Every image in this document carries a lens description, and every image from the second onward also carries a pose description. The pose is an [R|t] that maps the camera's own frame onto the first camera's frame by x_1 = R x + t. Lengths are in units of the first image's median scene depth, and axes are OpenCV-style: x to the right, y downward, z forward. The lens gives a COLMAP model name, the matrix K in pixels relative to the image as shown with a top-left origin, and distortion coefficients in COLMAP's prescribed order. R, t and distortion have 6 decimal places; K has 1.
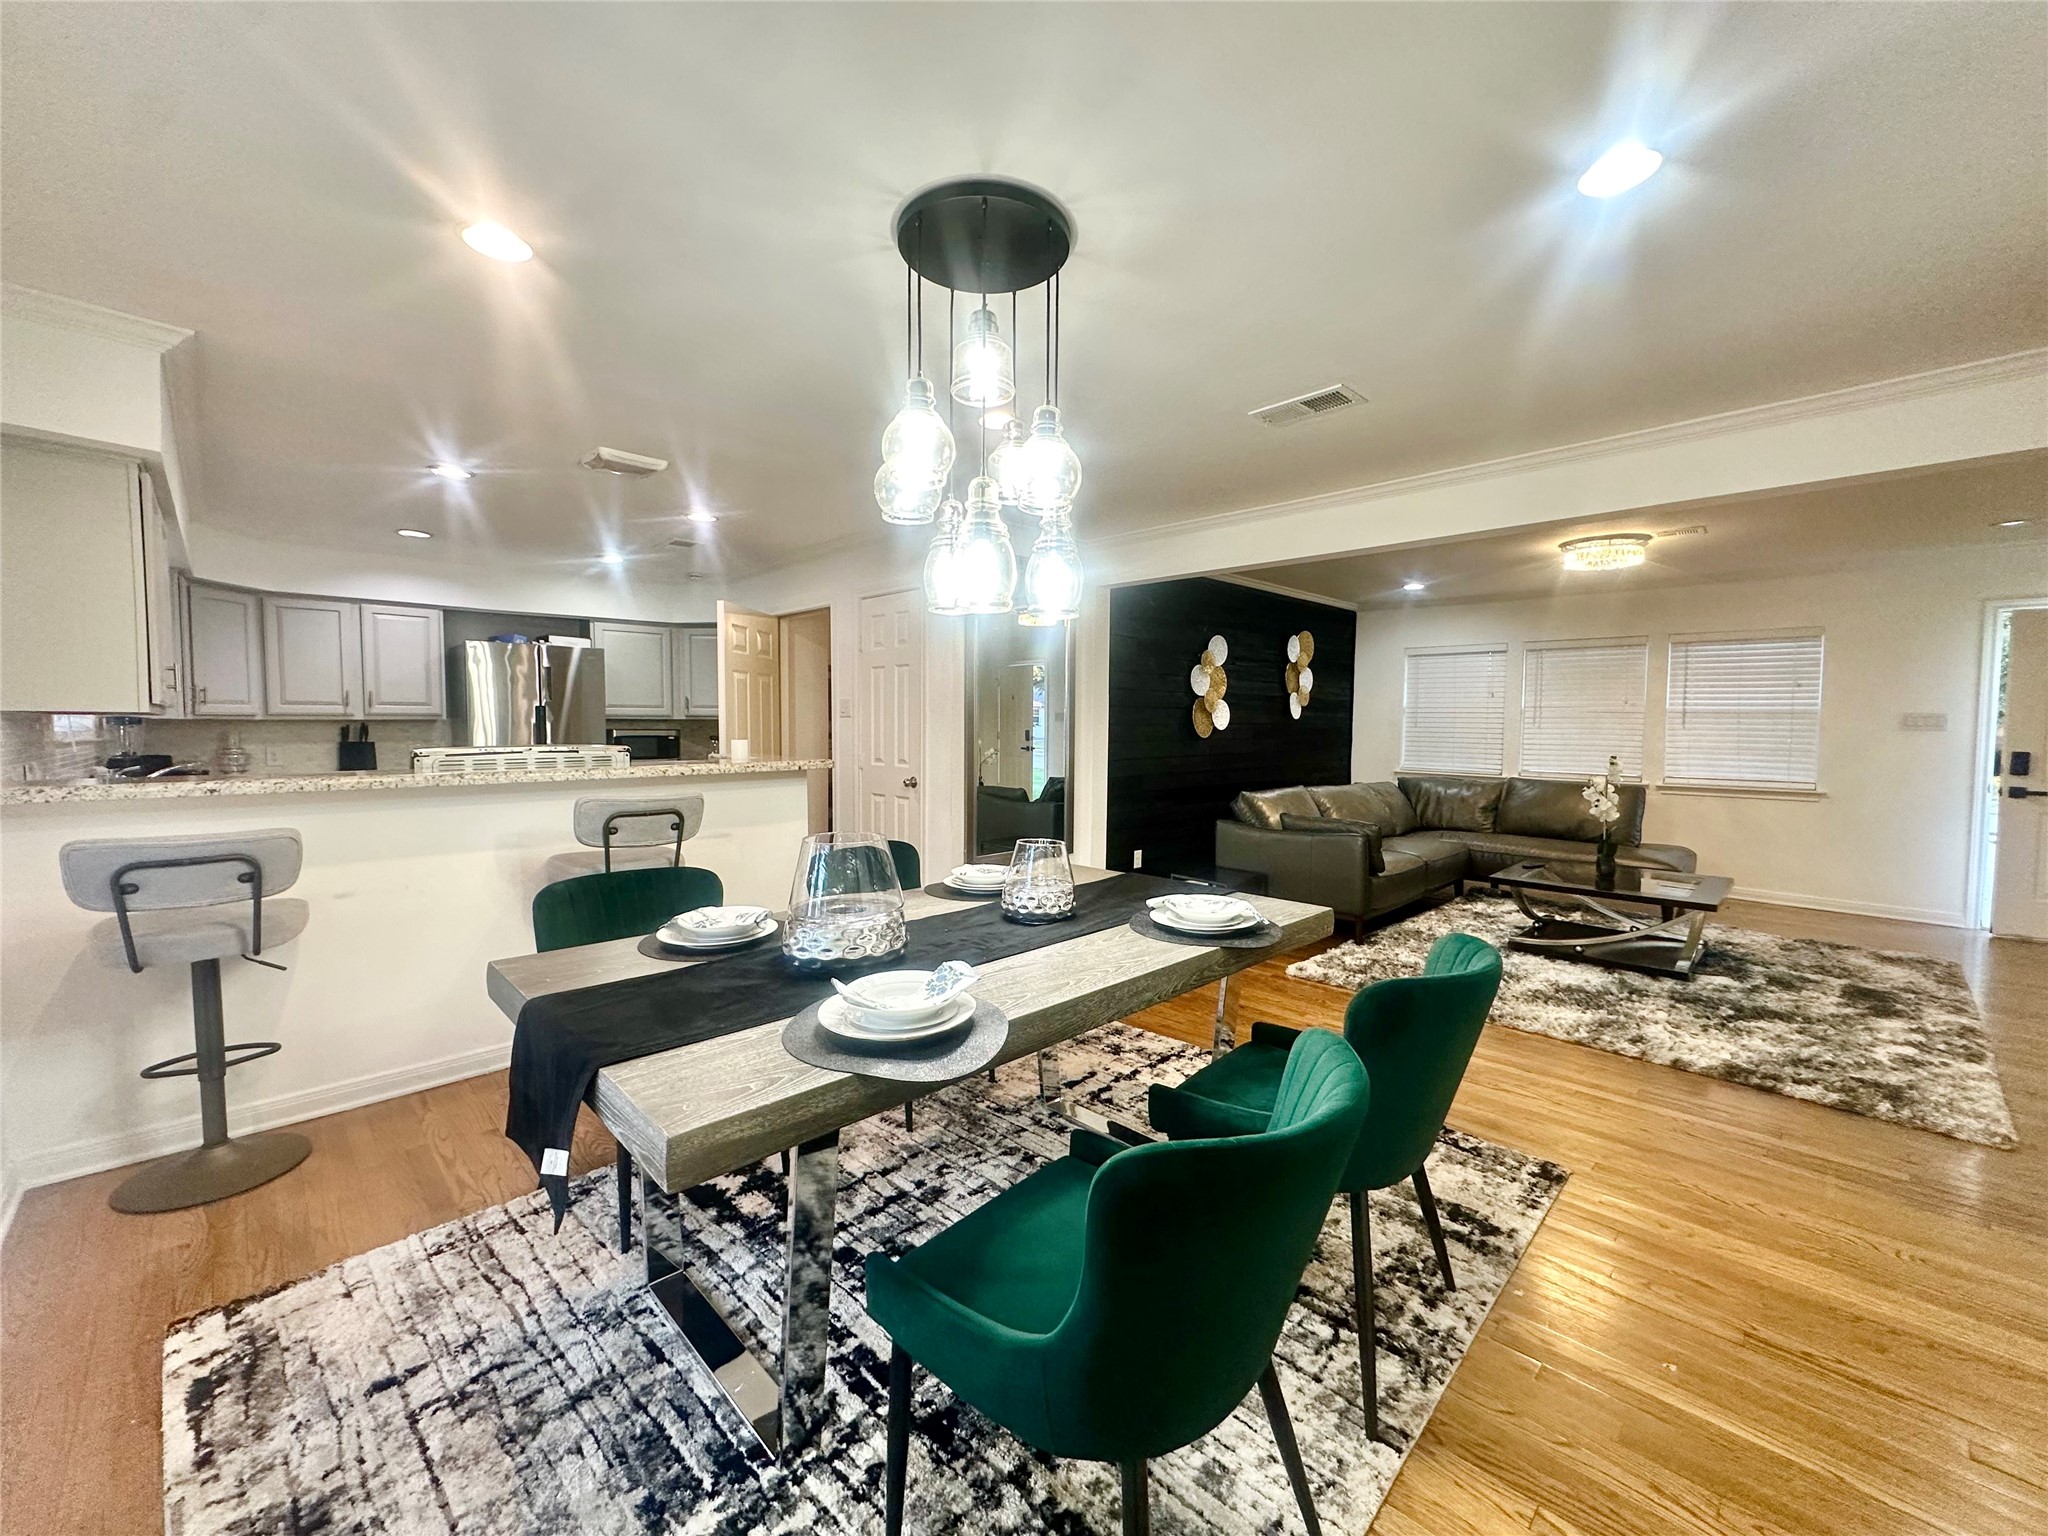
lens RADIAL K [[816.4, 0, 1028.2], [0, 816.4, 761.5], [0, 0, 1]] dist [-0.002575, 0.000323]
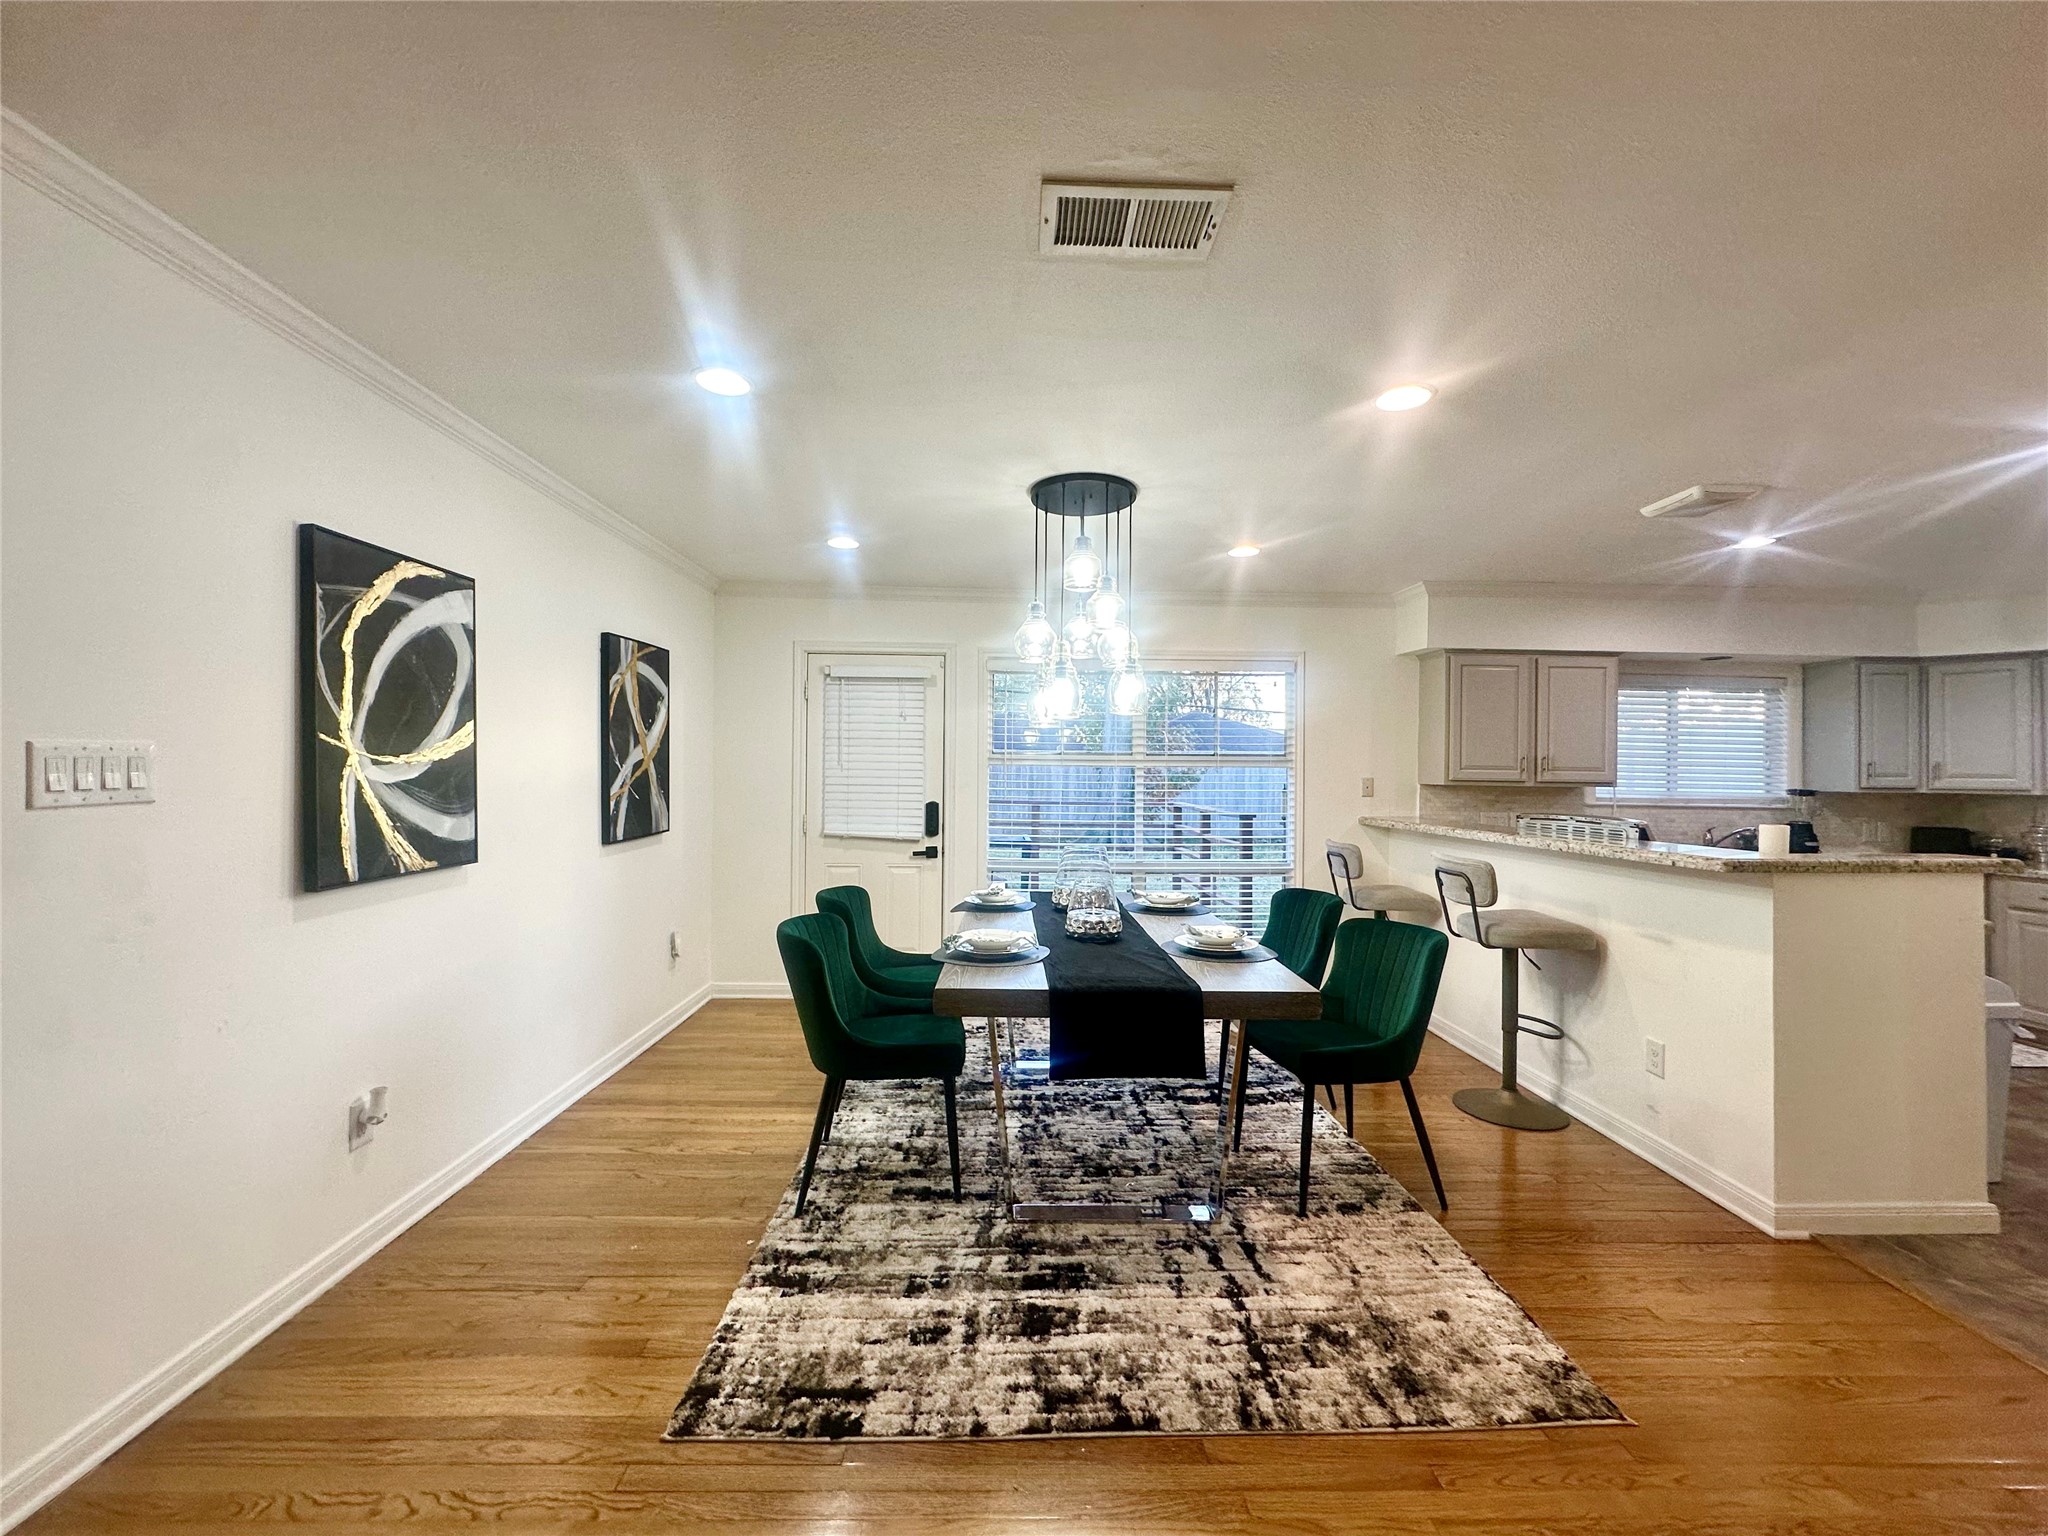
lens RADIAL K [[816.4, 0, 1021.7], [0, 816.4, 762.0], [0, 0, 1]] dist [-0.002575, 0.000323]
pose [[-0.693550, -0.022632, -0.720053, 0.435959], [-0.047169, 0.998788, 0.014039, -0.043870], [0.718862, 0.043701, -0.693778, 0.756280]]
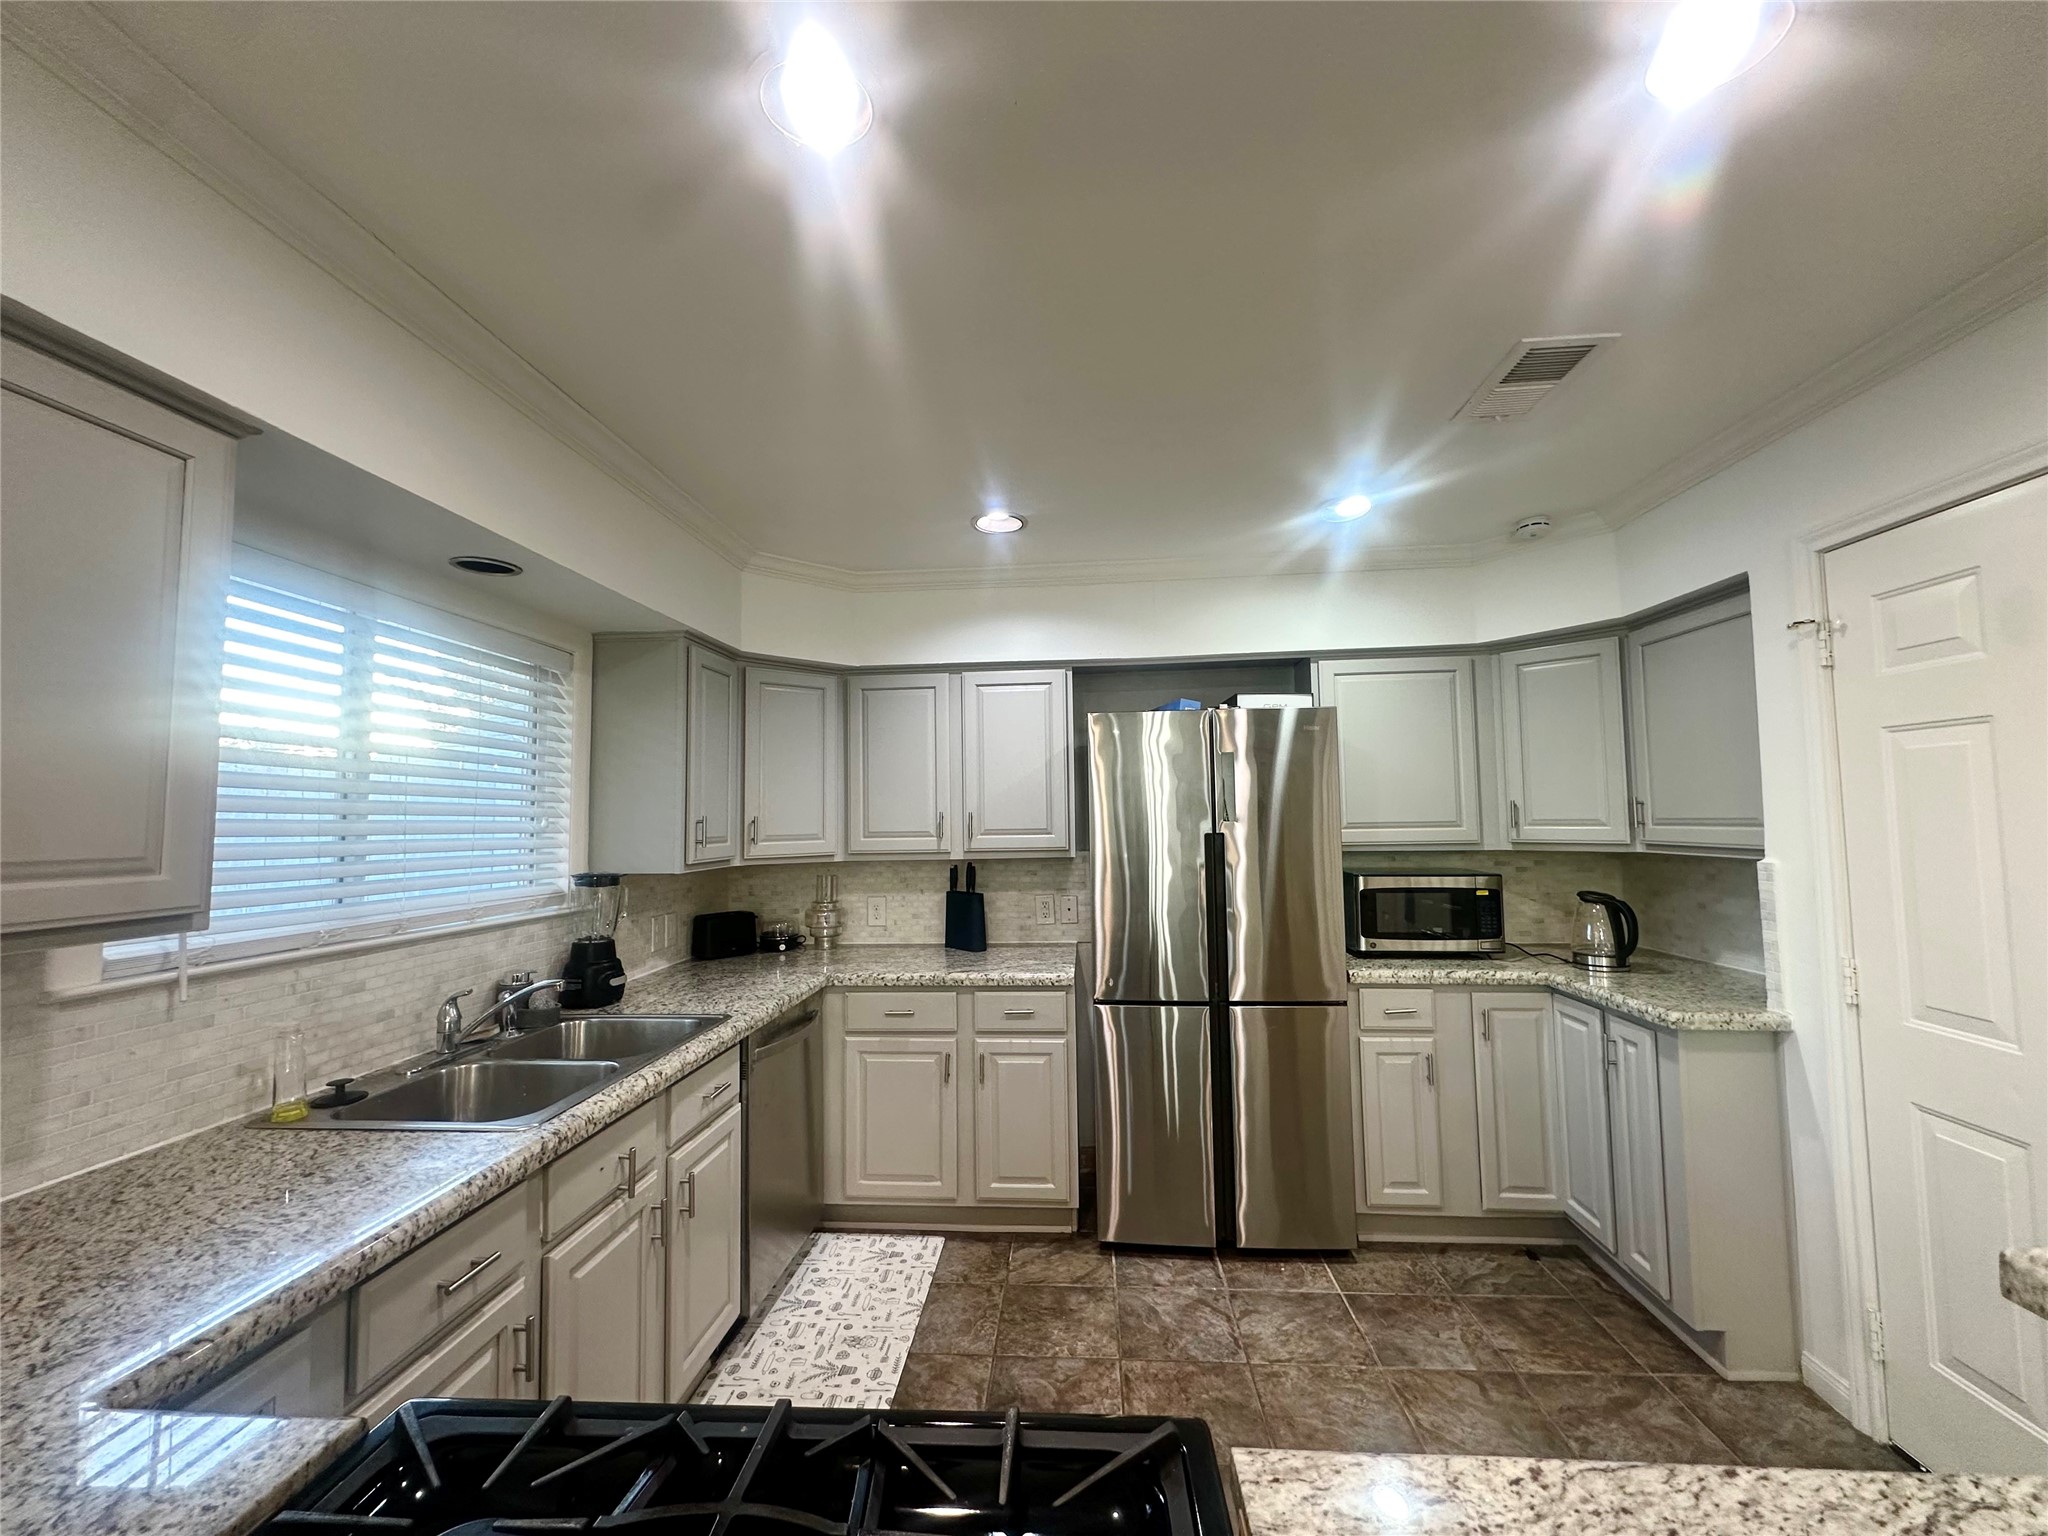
lens RADIAL K [[816.4, 0, 1027.2], [0, 816.4, 765.6], [0, 0, 1]] dist [-0.002575, 0.000323]
pose [[0.650608, -0.060282, -0.757017, -0.315744], [-0.018948, 0.995246, -0.095537, -0.063116], [0.759177, 0.076501, 0.646373, 0.632045]]
